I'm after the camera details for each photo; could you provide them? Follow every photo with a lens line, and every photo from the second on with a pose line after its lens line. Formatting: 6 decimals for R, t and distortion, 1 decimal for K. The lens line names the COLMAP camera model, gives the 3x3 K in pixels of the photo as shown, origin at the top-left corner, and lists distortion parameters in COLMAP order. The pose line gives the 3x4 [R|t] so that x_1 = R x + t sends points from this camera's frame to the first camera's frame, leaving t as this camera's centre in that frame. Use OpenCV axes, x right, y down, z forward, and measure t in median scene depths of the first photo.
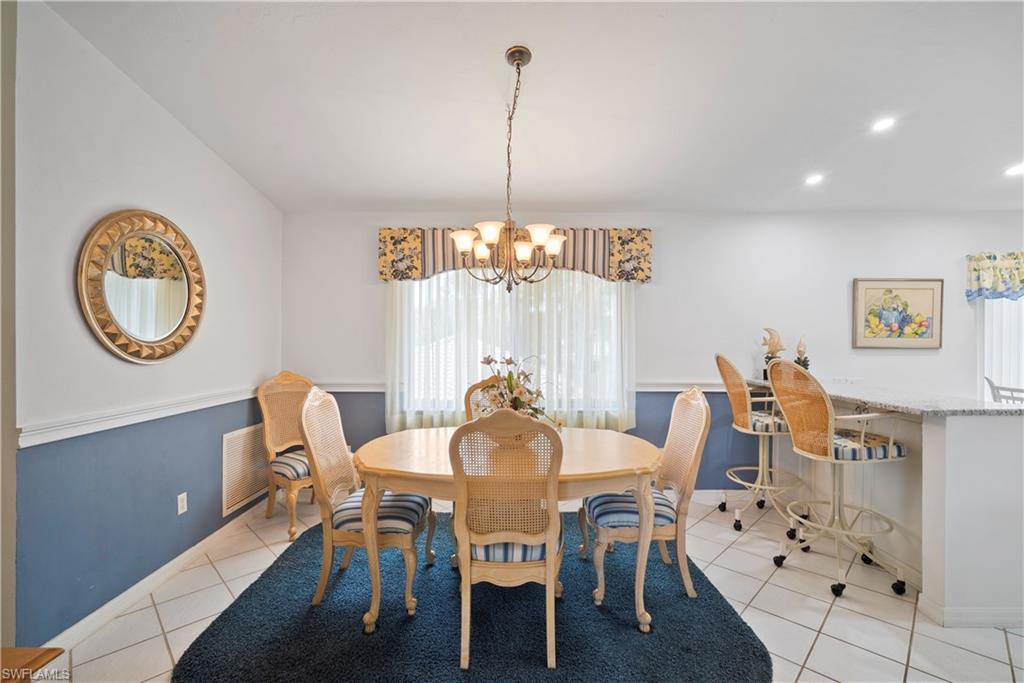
lens RADIAL K [[450.5, 0, 510.8], [0, 450.5, 341.3], [0, 0, 1]] dist [-0.005130, 0.000529]
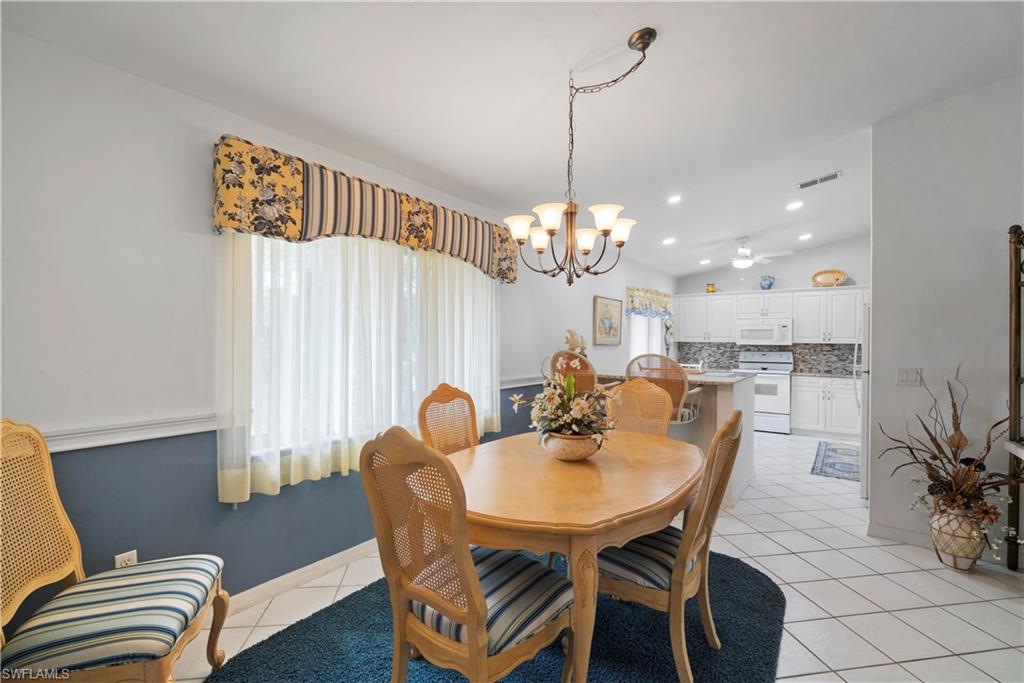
lens RADIAL K [[450.5, 0, 515.4], [0, 450.5, 340.5], [0, 0, 1]] dist [-0.005130, 0.000529]
pose [[0.588866, 0.001232, 0.808230, -0.530880], [-0.006707, 0.999972, 0.003363, -0.002694], [-0.808203, -0.007401, 0.588858, 0.388411]]
